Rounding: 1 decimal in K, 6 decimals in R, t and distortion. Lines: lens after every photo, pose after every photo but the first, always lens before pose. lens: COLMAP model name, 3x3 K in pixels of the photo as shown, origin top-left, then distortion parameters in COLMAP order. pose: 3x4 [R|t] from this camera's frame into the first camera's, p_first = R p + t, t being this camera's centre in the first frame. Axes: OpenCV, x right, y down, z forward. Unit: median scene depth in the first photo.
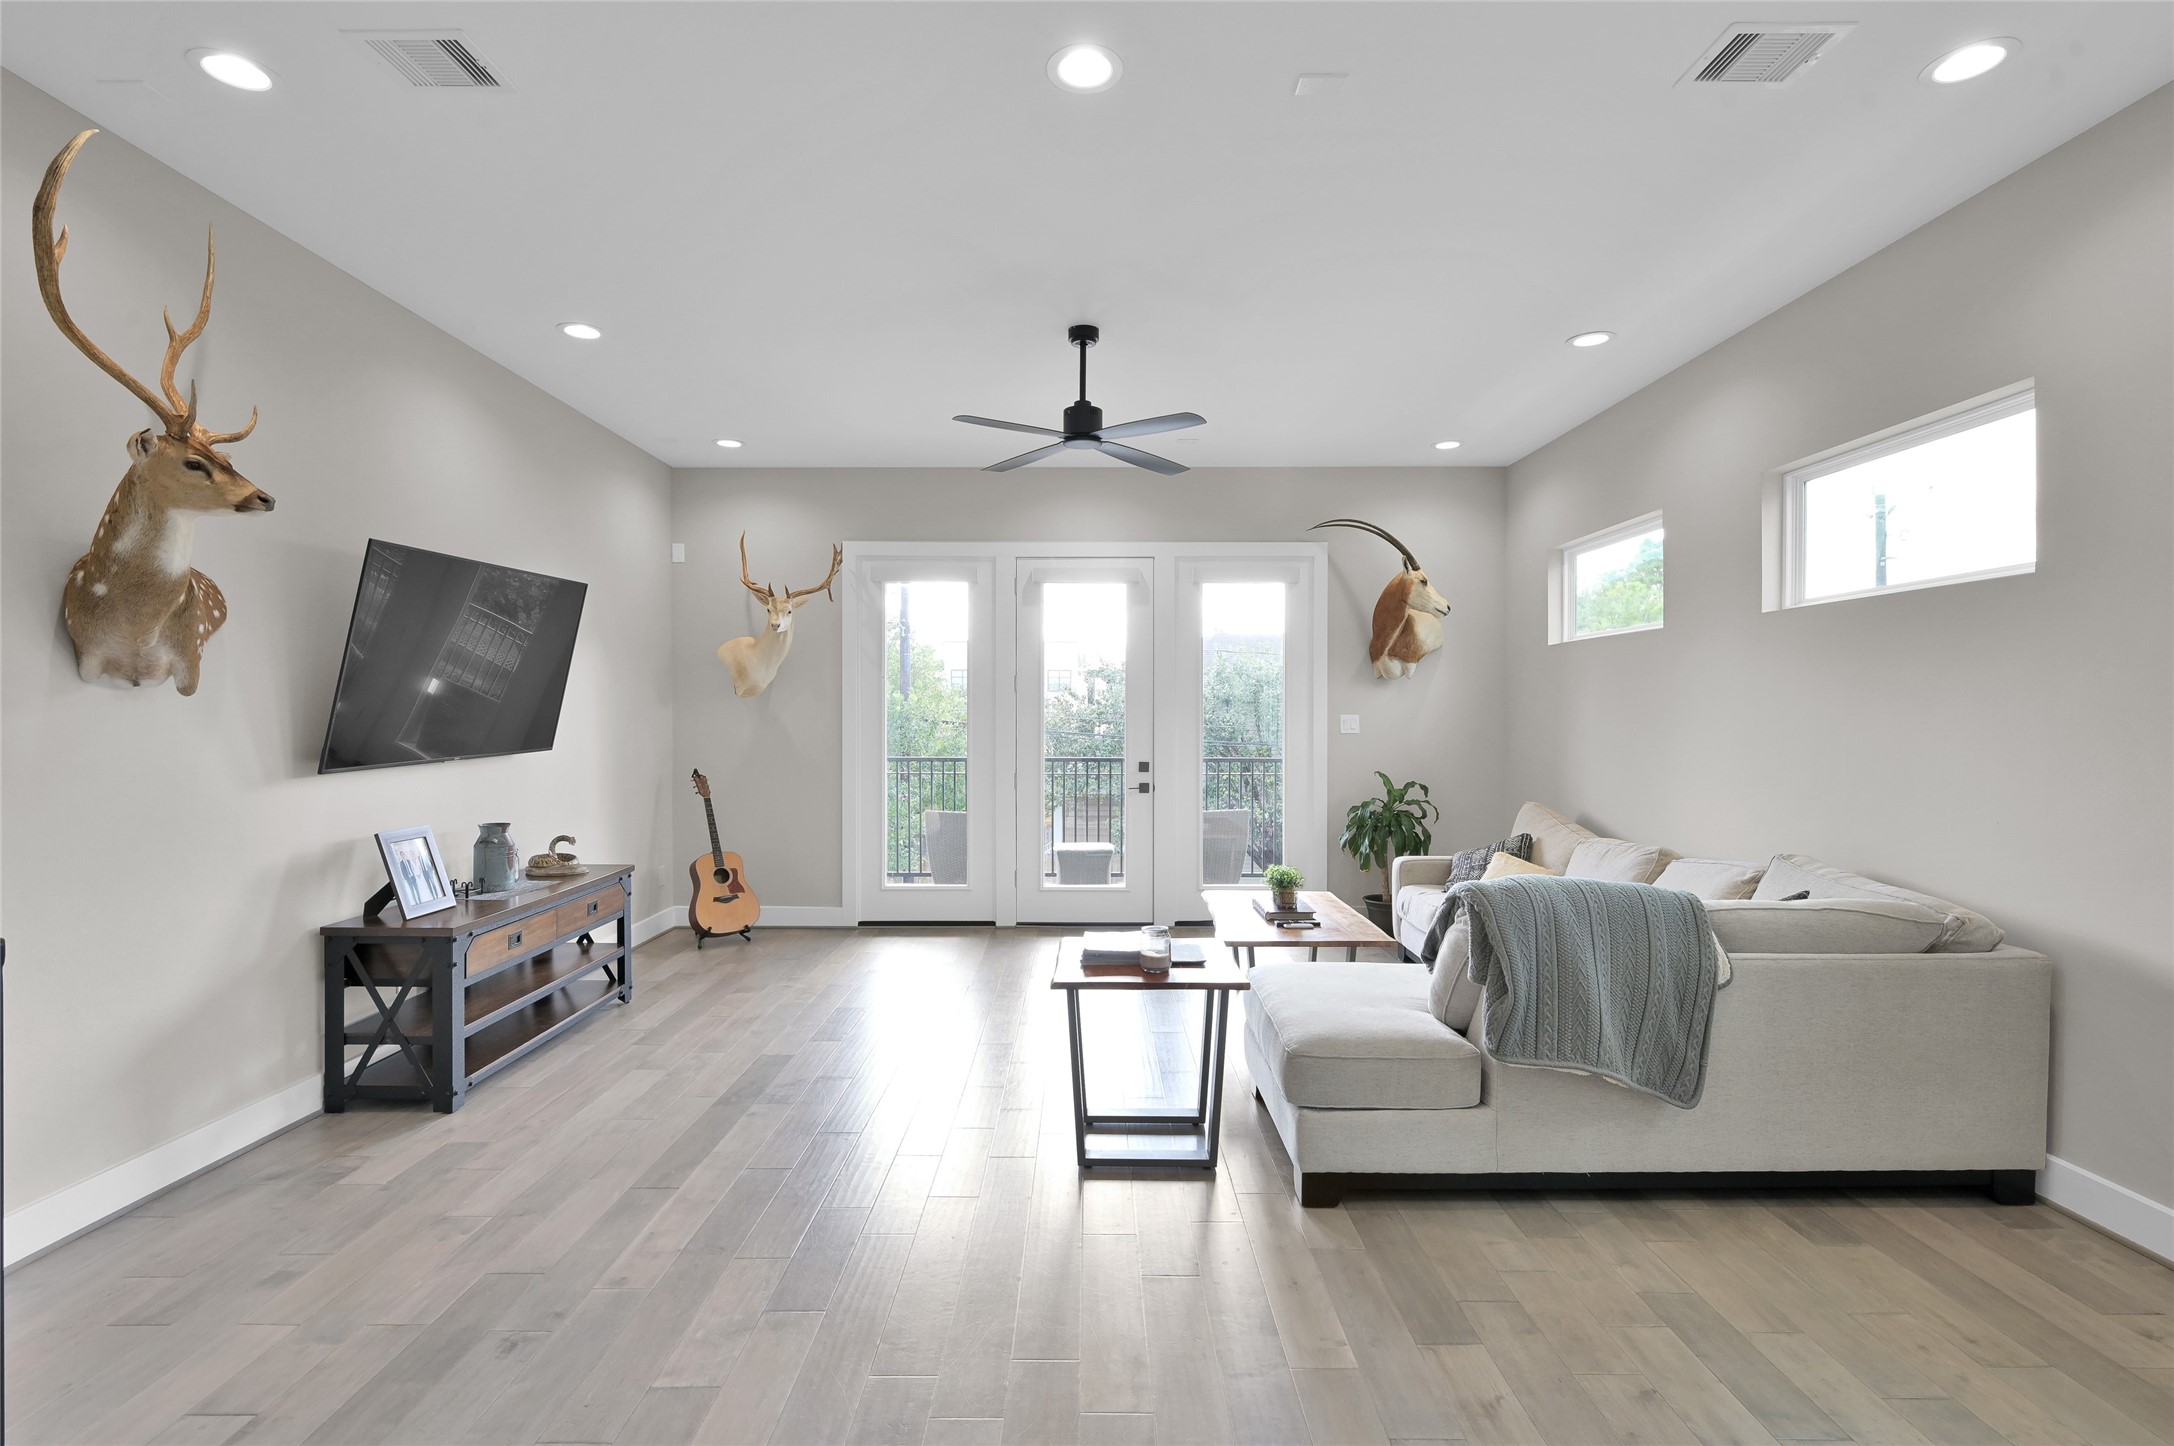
lens RADIAL K [[1000.9, 0, 1078.8], [0, 1000.9, 720.4], [0, 0, 1]] dist [-0.000072, -0.000284]
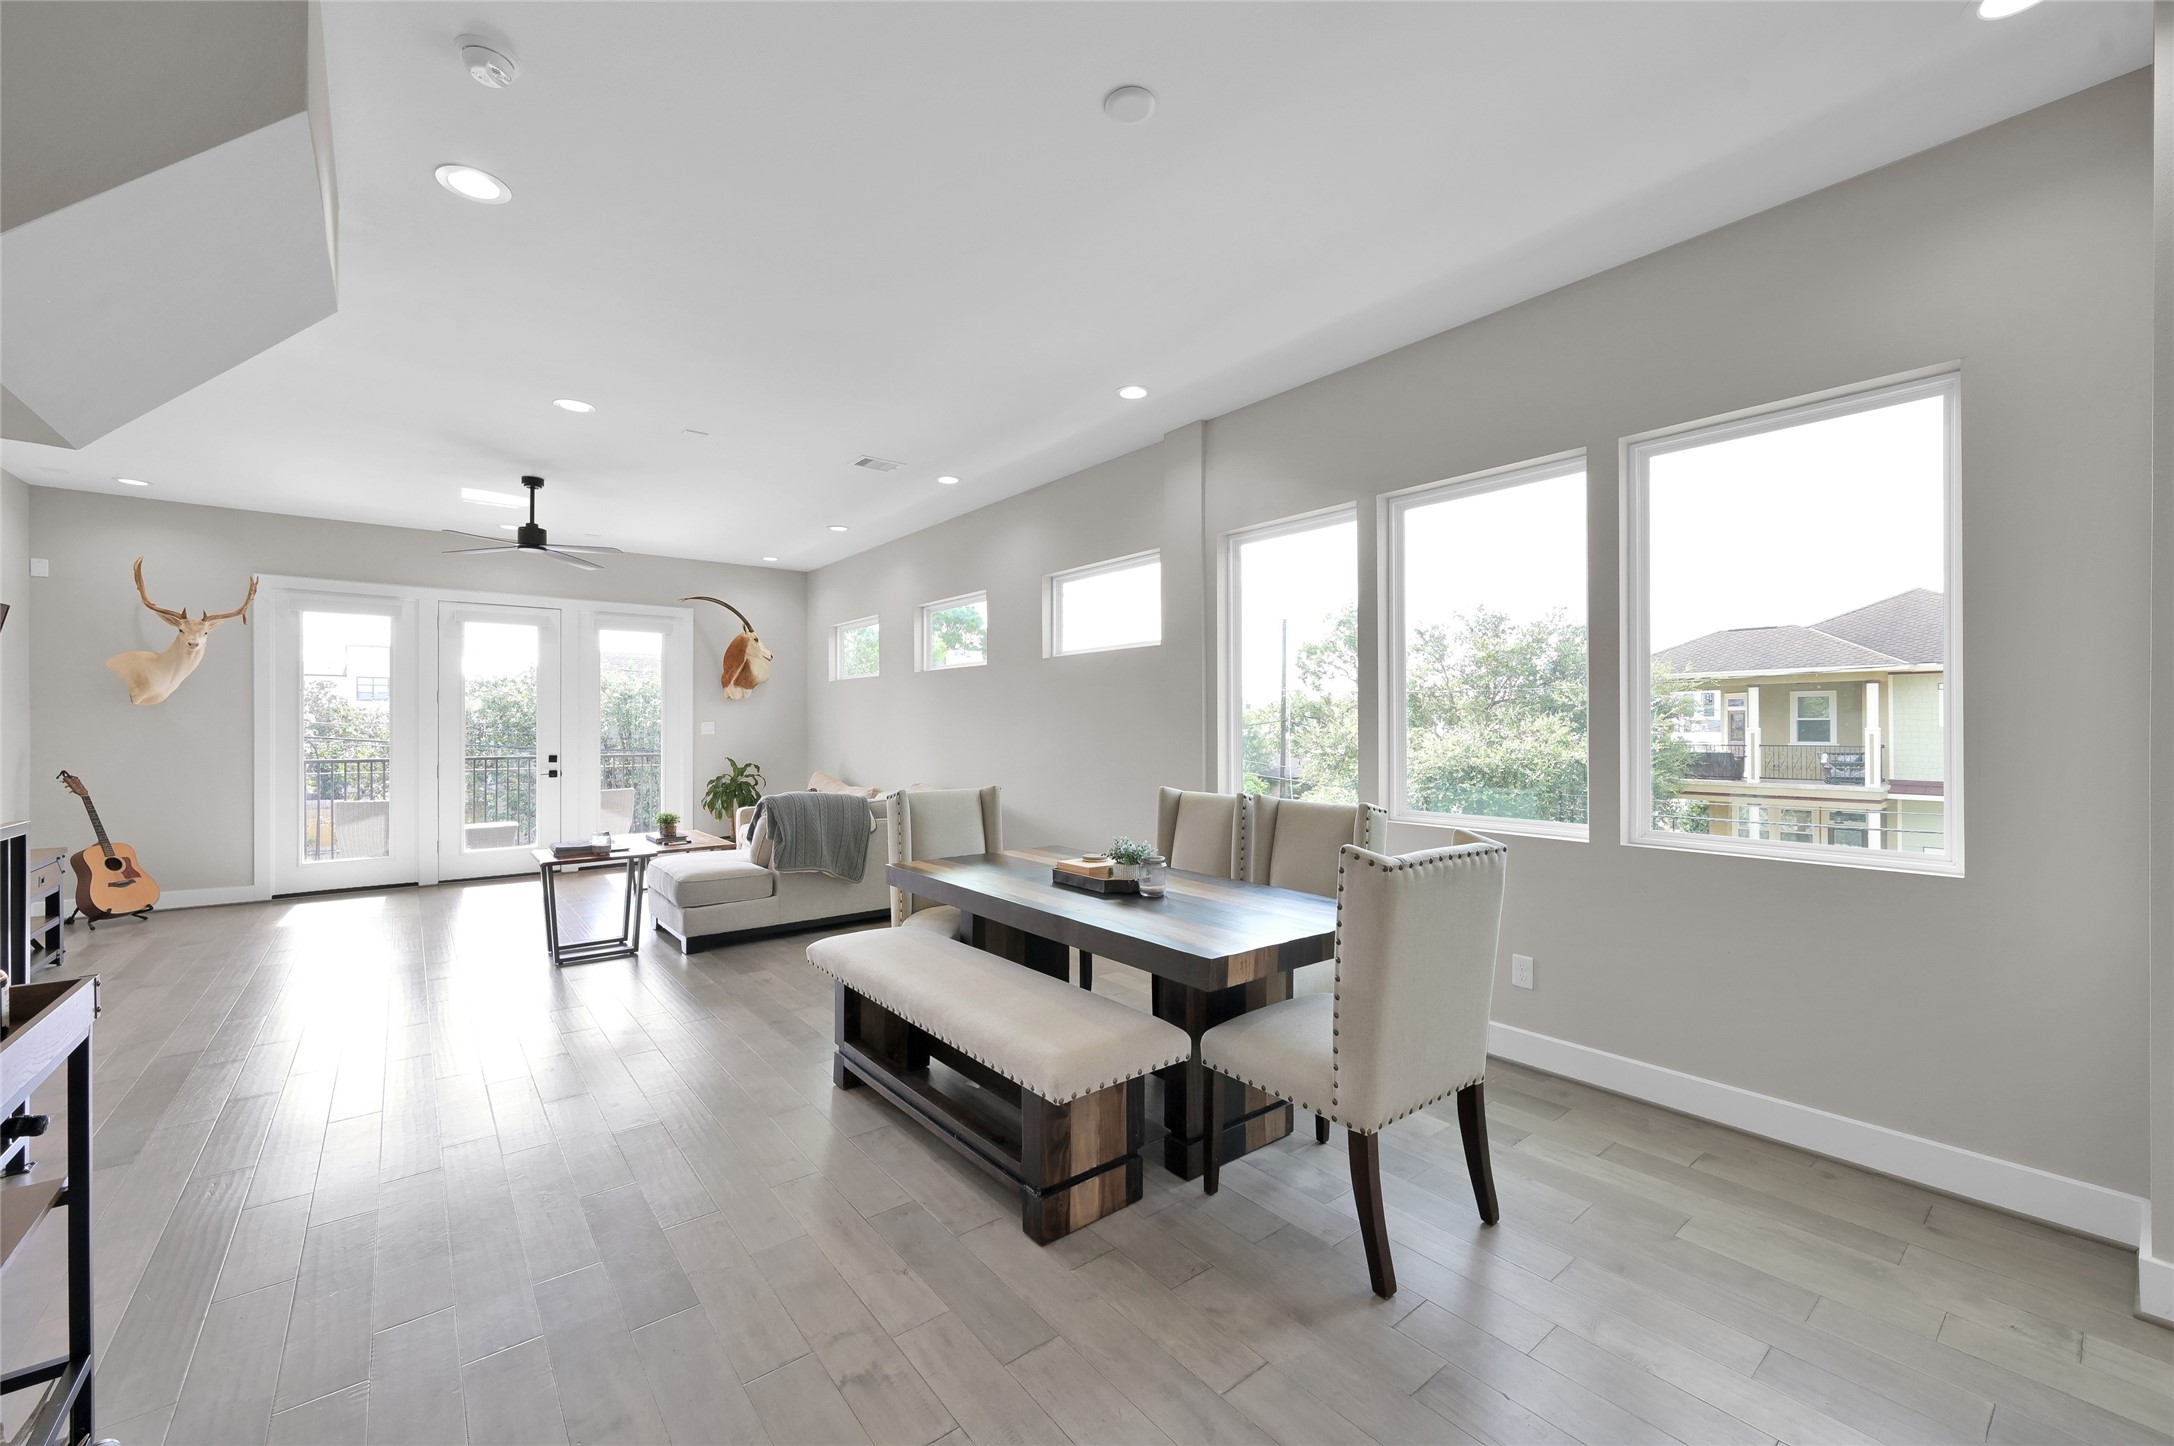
lens RADIAL K [[856.0, 0, 1085.3], [0, 856.0, 721.0], [0, 0, 1]] dist [-0.000999, 0.000241]
pose [[0.776733, 0.000683, 0.629830, -0.121942], [0.005760, 0.999950, -0.008187, 0.008843], [-0.629804, 0.009987, 0.776690, -0.438327]]
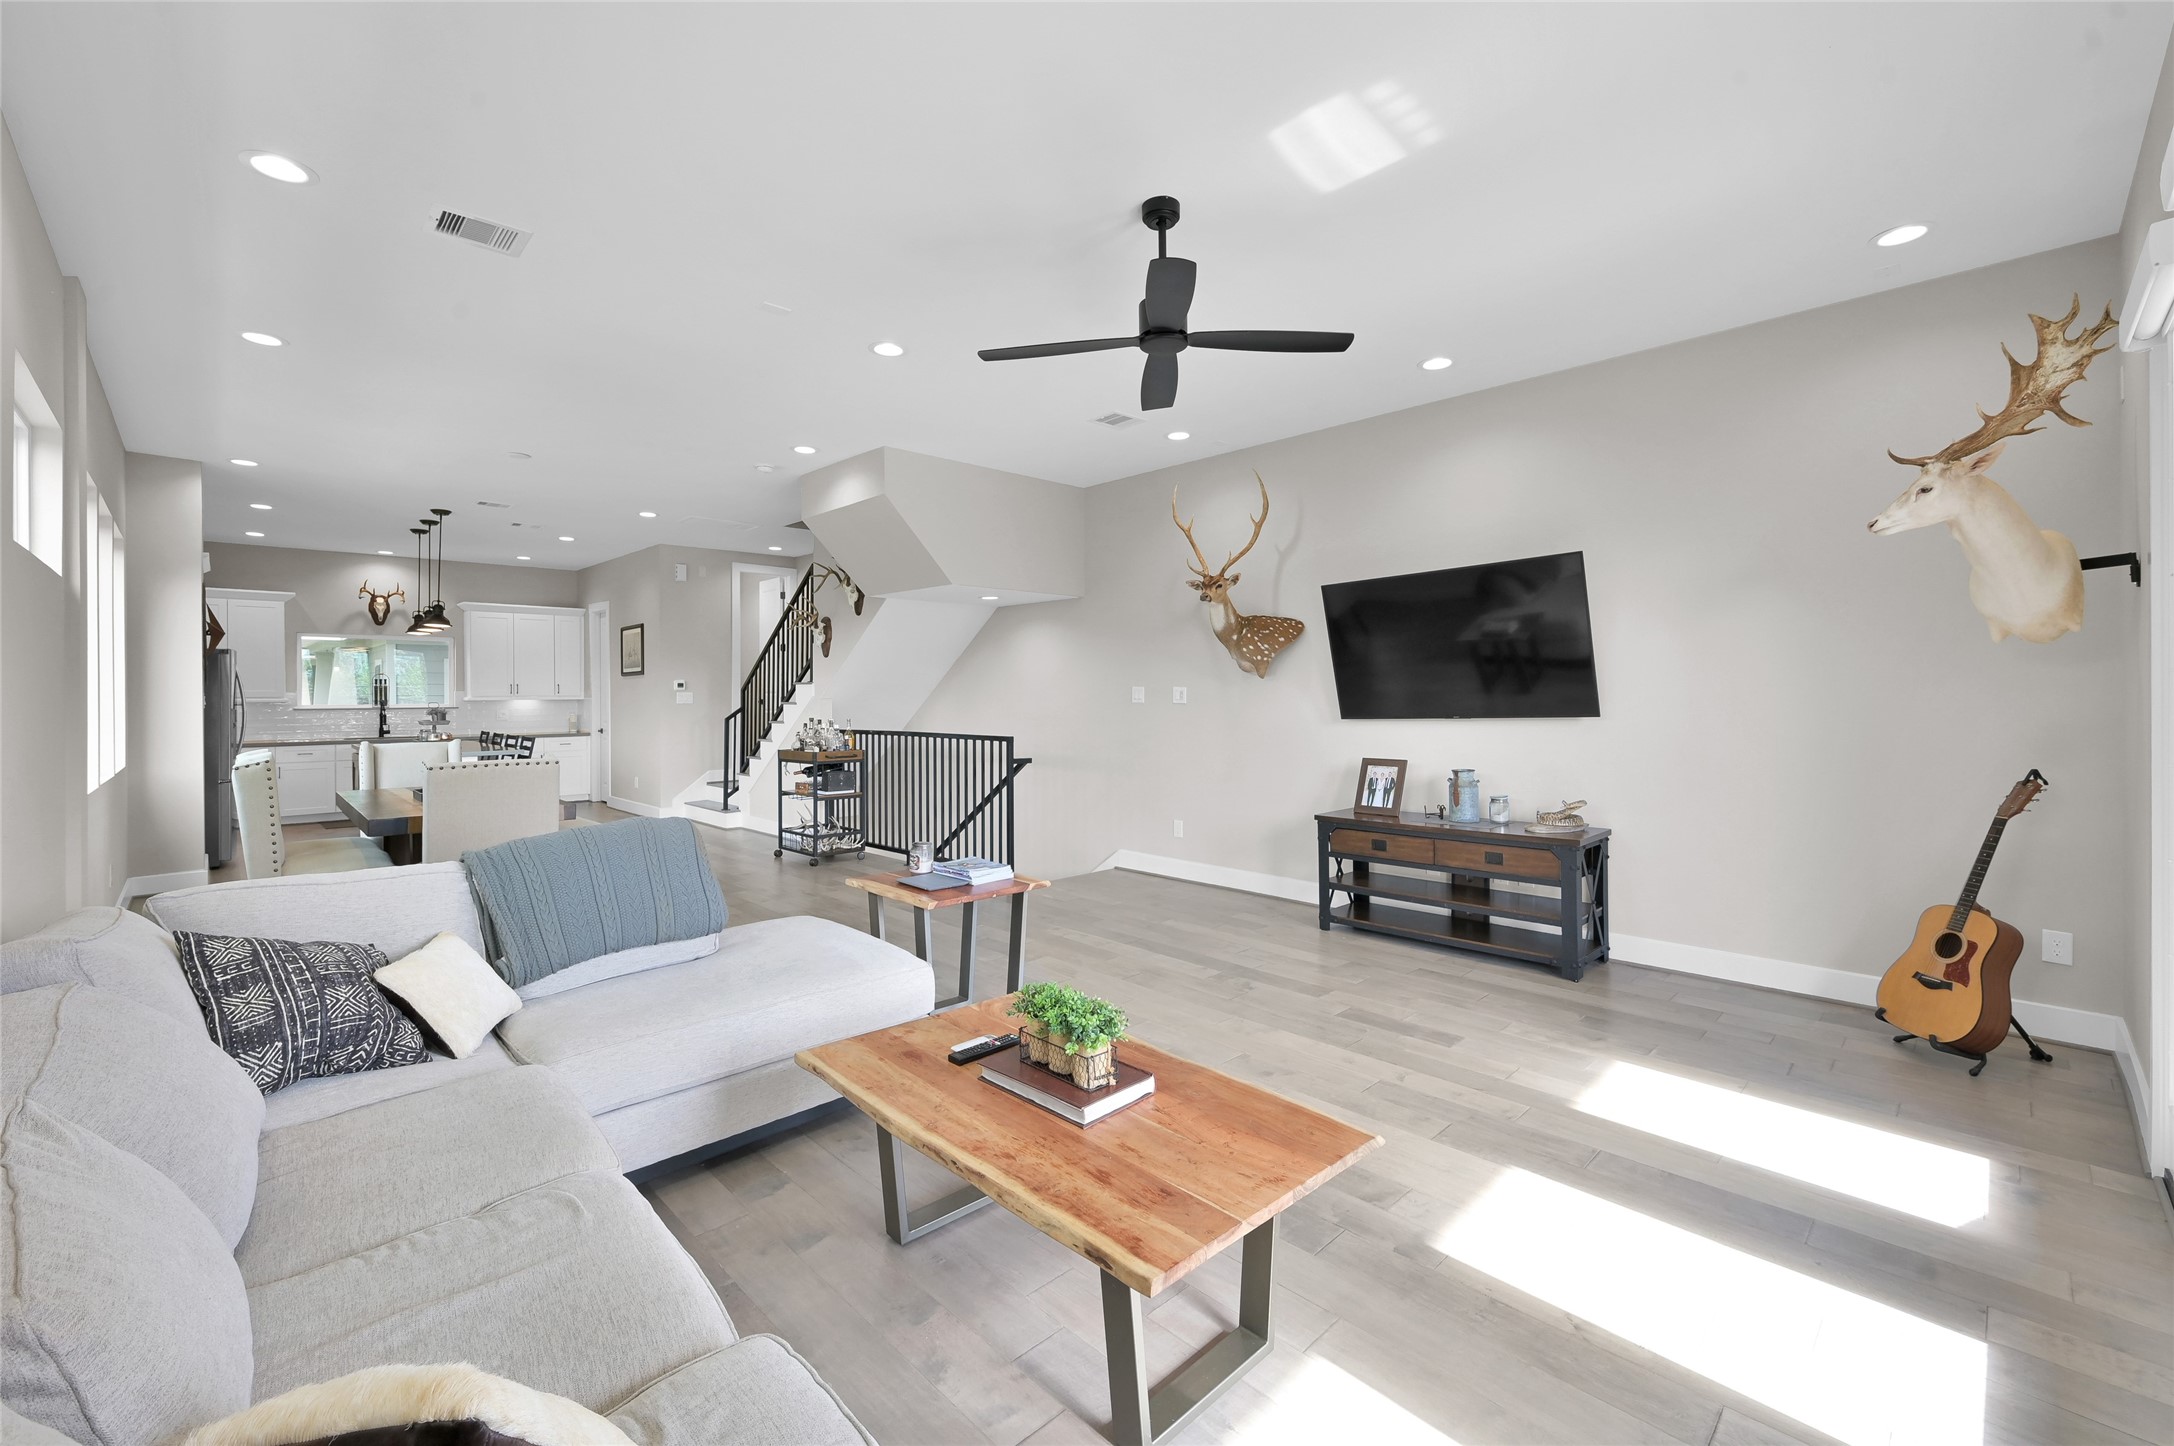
lens RADIAL K [[884.0, 0, 1080.0], [0, 884.0, 695.4], [0, 0, 1]] dist [-0.001196, 0.000432]
pose [[-0.712972, 0.003030, -0.701186, 0.398169], [0.001043, 0.999994, 0.003261, 0.003208], [0.701192, 0.001594, -0.712971, 1.050224]]
